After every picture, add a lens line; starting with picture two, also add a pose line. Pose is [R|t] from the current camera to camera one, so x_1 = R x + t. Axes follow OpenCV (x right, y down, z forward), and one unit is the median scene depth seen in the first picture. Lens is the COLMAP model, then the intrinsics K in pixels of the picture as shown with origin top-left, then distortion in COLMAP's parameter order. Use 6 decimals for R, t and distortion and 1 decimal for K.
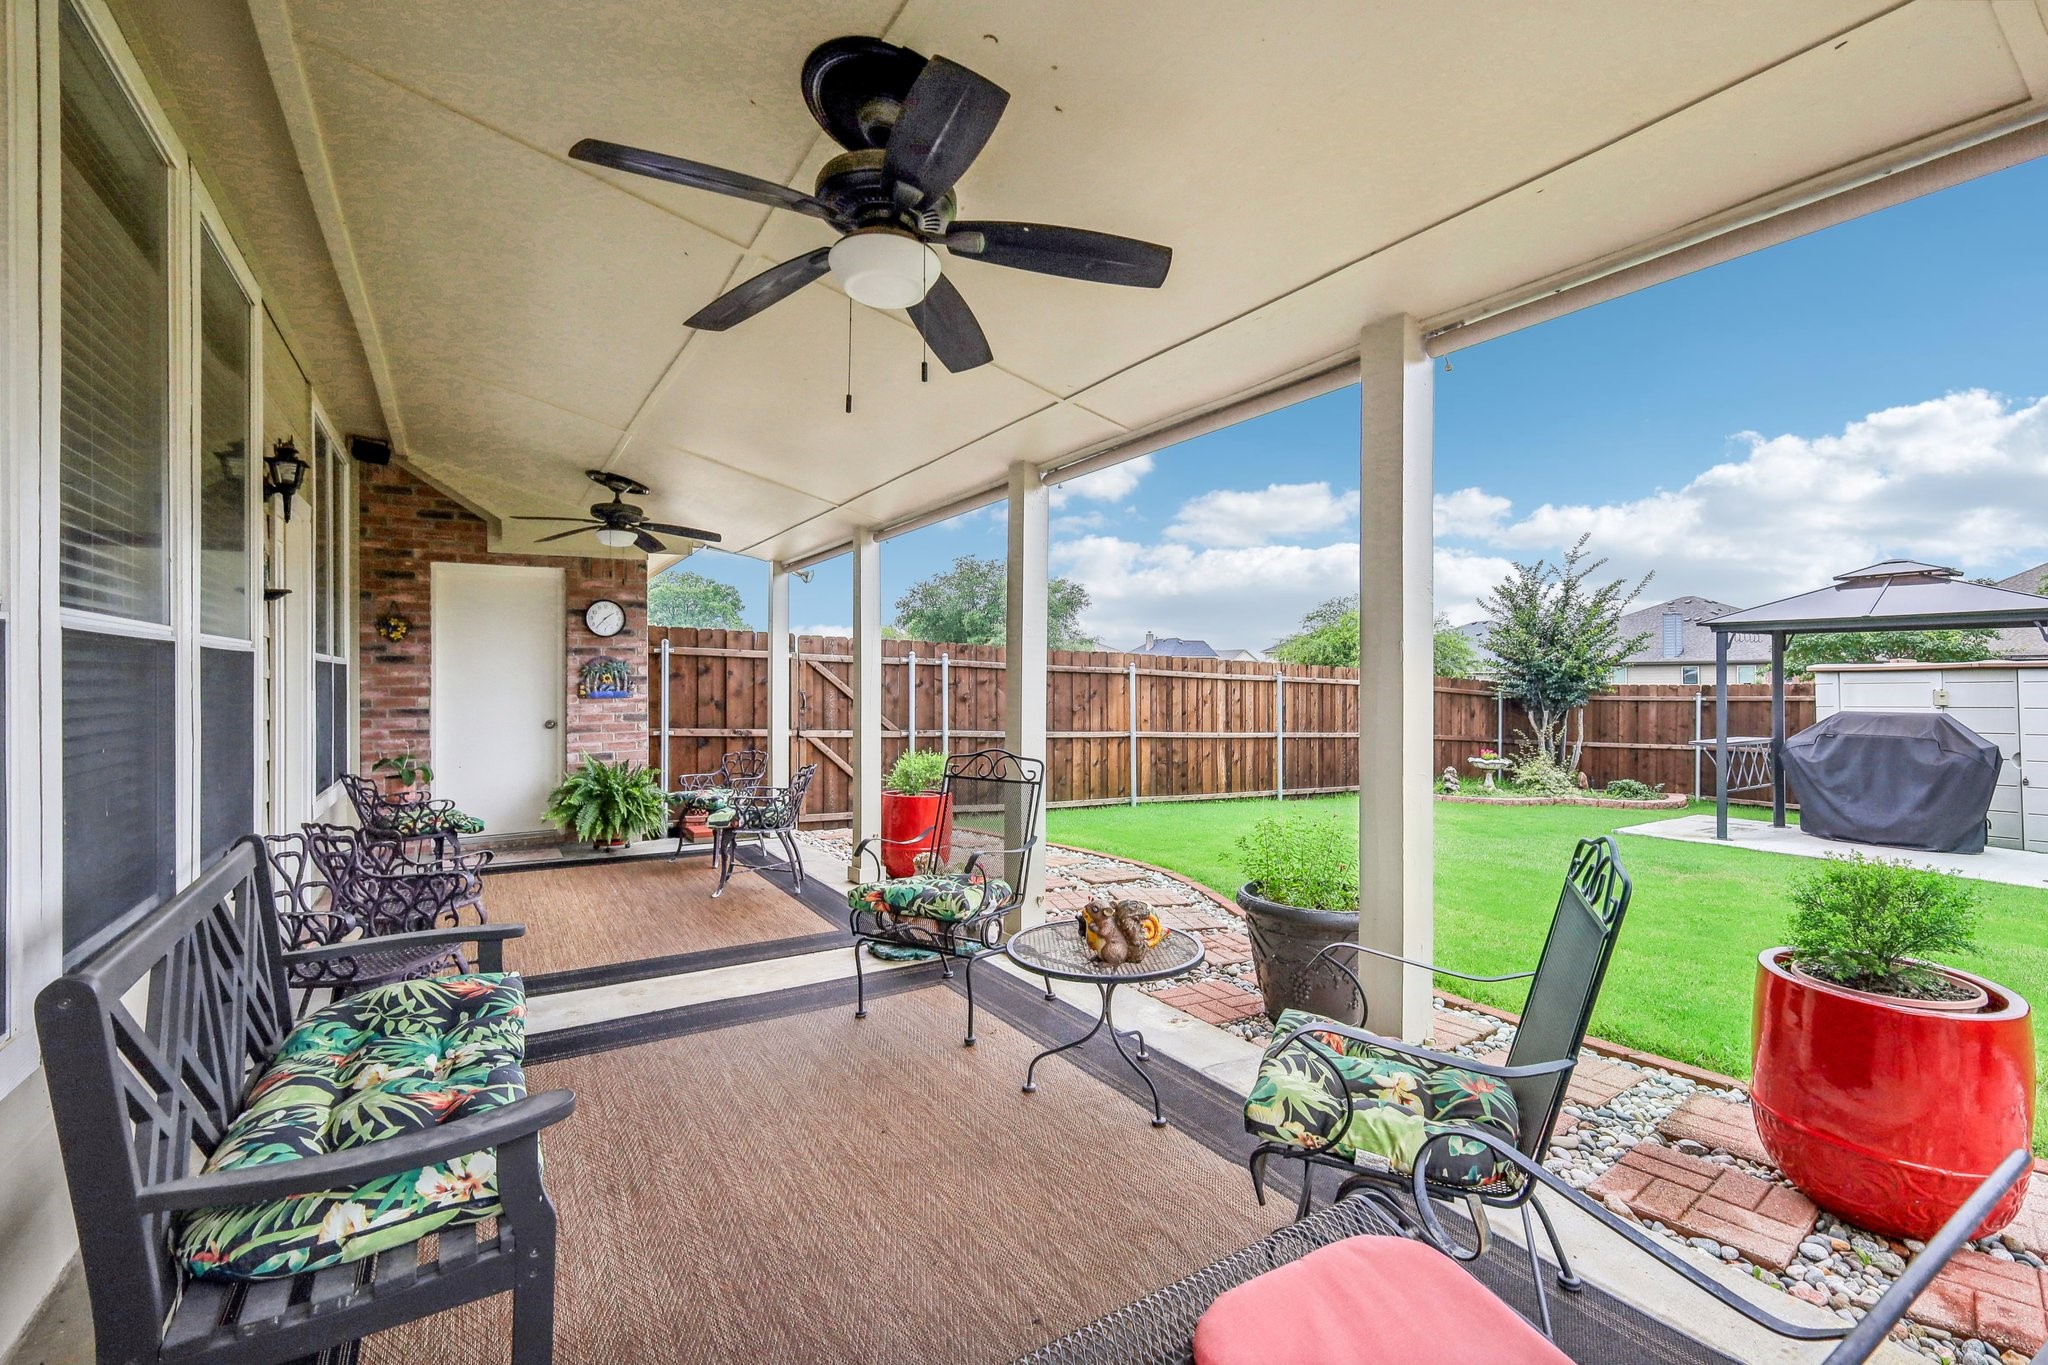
lens RADIAL K [[898.9, 0, 1024.0], [0, 898.9, 682.5], [0, 0, 1]] dist [0.002473, 0.000240]
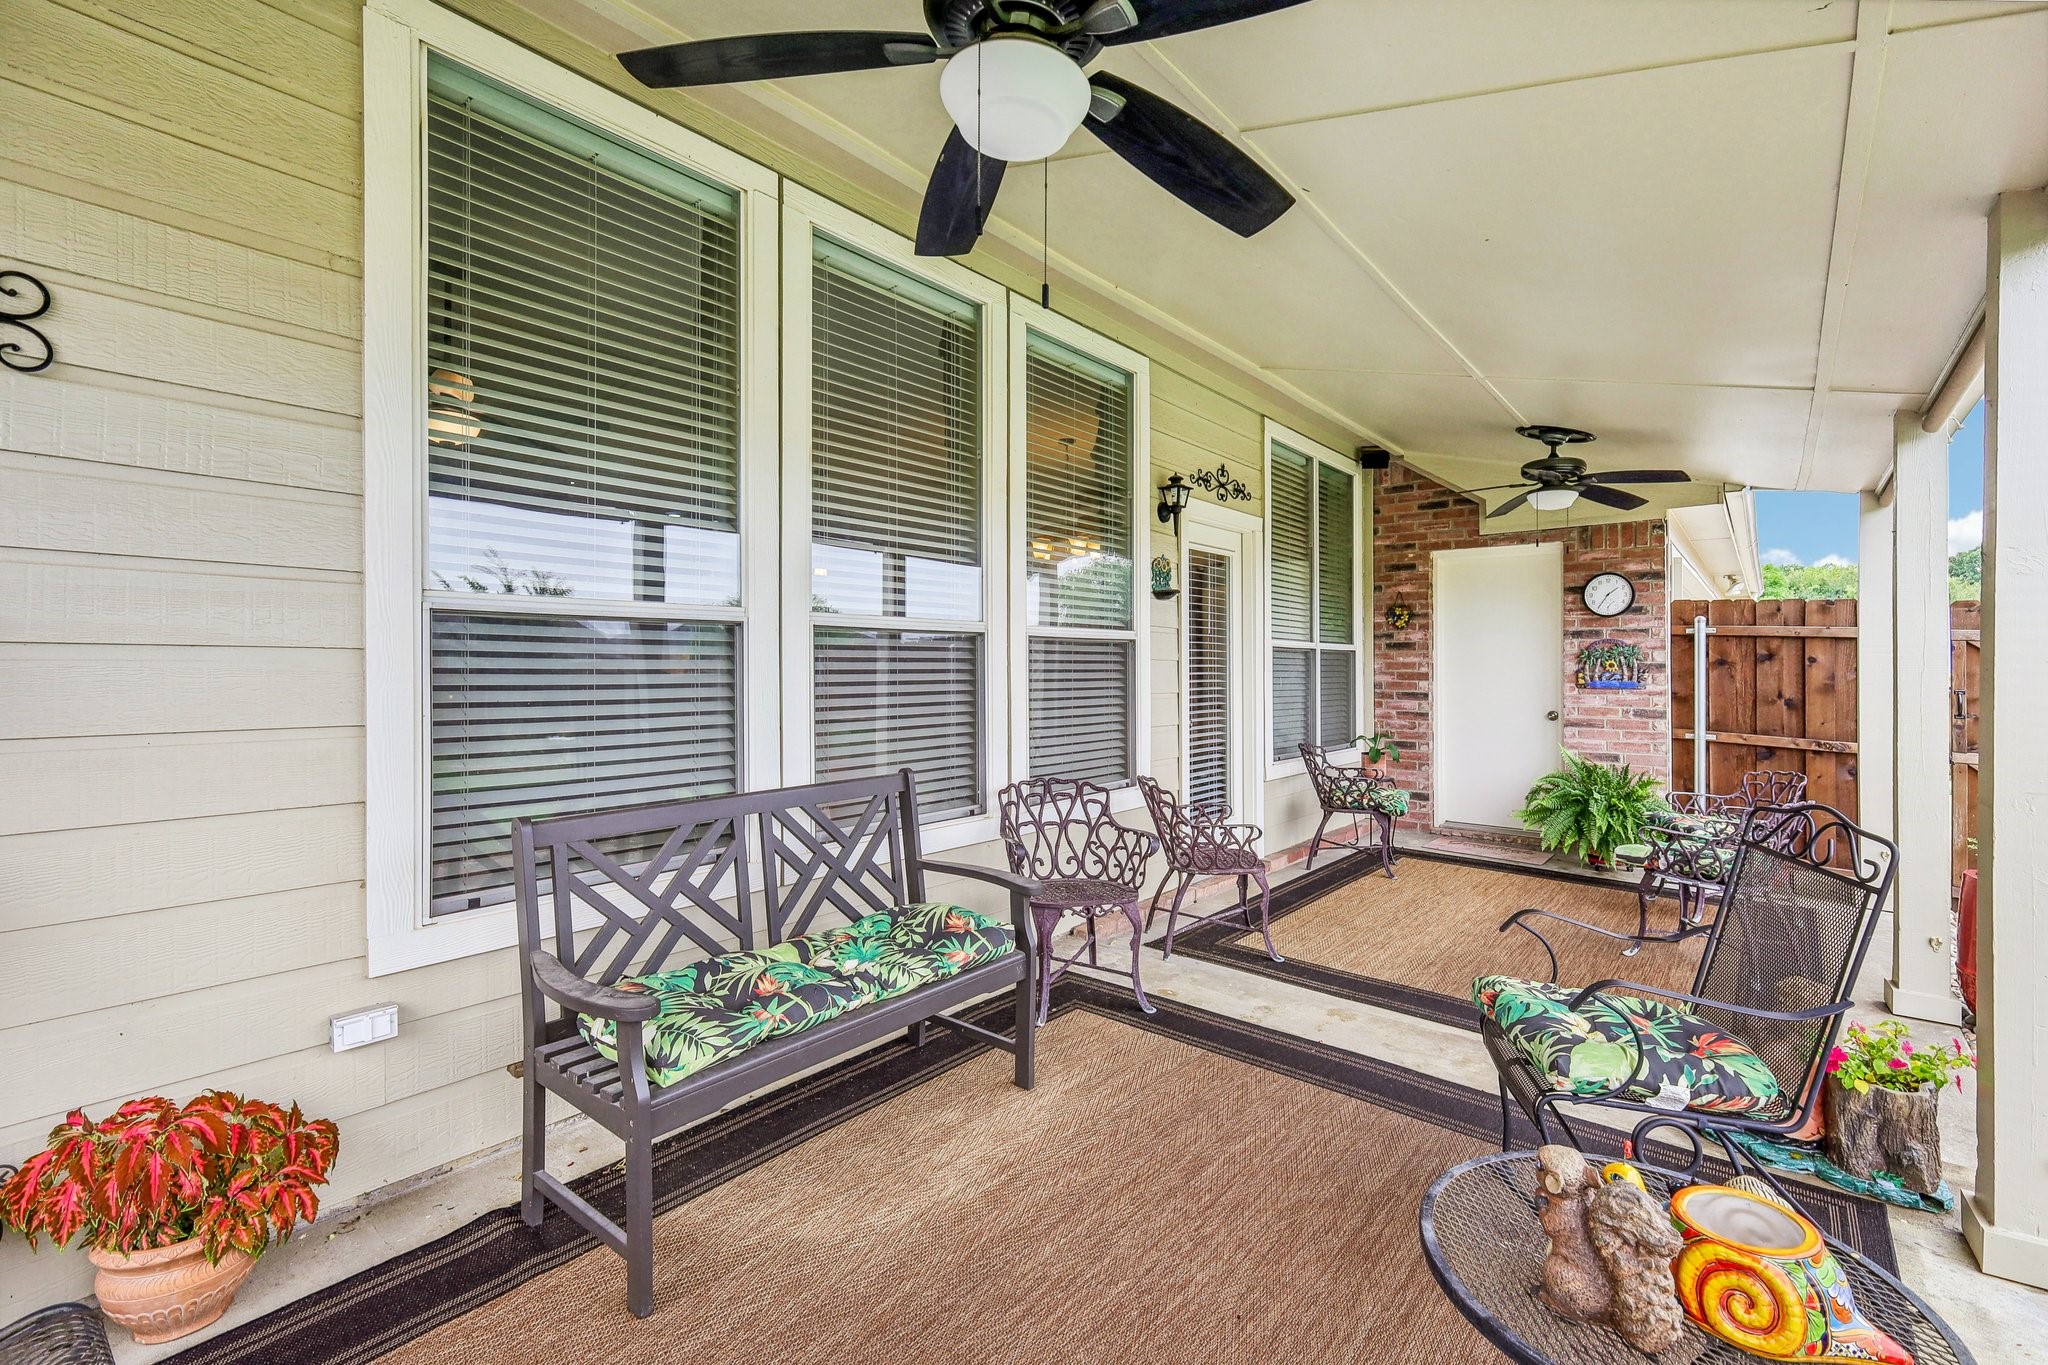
lens RADIAL K [[887.6, 0, 1034.8], [0, 887.6, 663.6], [0, 0, 1]] dist [0.000465, -0.000017]
pose [[0.324079, 0.006173, -0.946010, 0.136818], [-0.014822, 0.999889, 0.001447, 0.000403], [0.945914, 0.013552, 0.324135, 0.198976]]
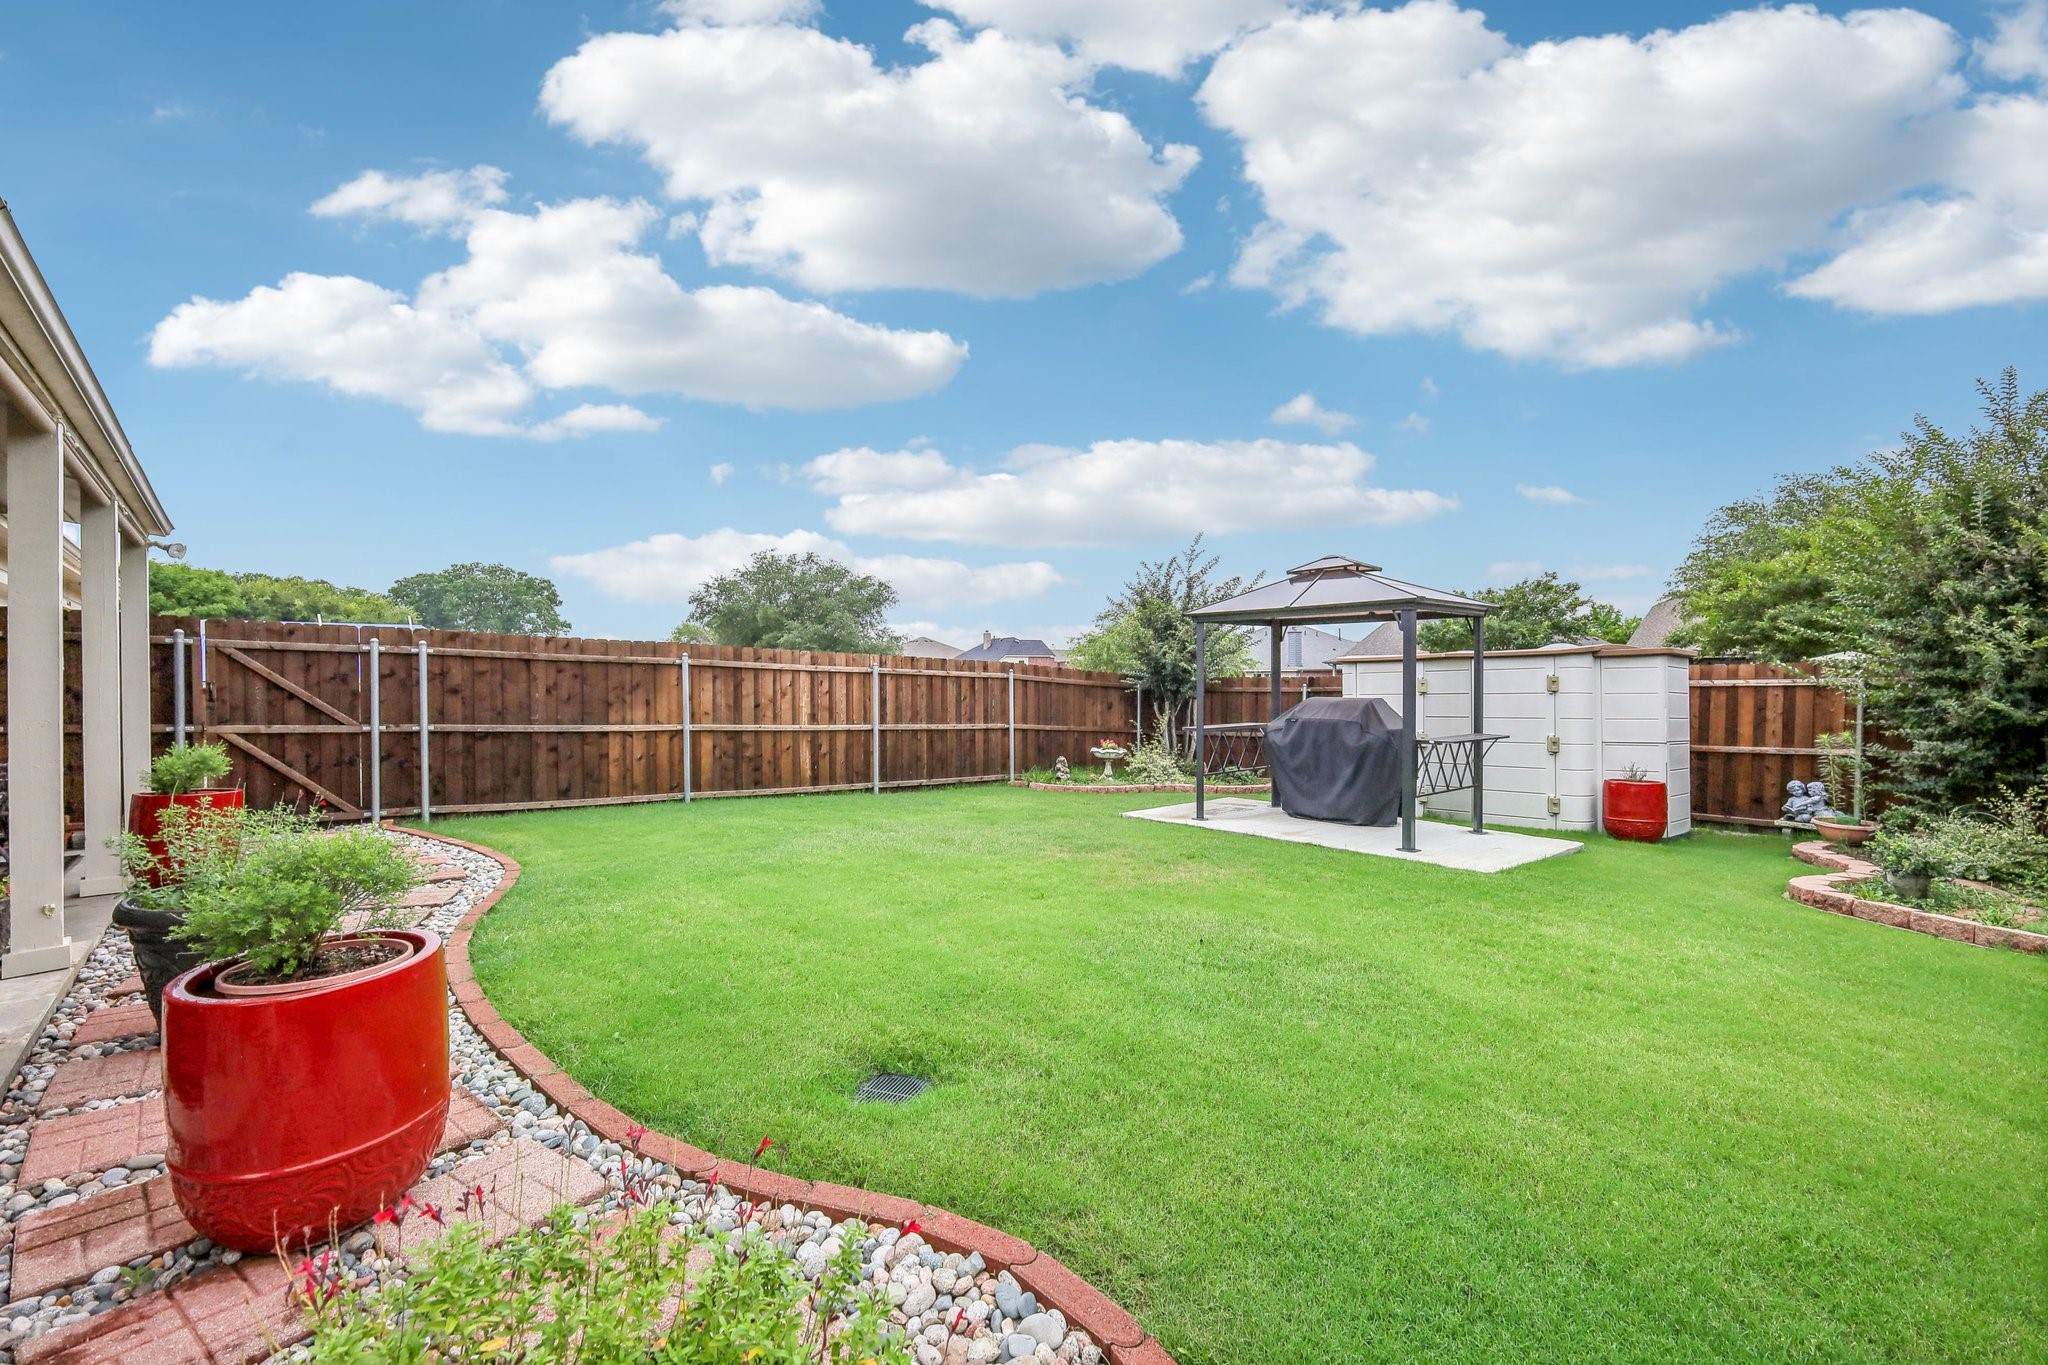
lens RADIAL K [[898.9, 0, 1024.0], [0, 898.9, 682.5], [0, 0, 1]] dist [0.002473, 0.000240]
pose [[0.987638, -0.003142, 0.156723, 0.431984], [0.003054, 0.999995, 0.000798, 0.013157], [-0.156725, -0.000309, 0.987642, -0.008245]]
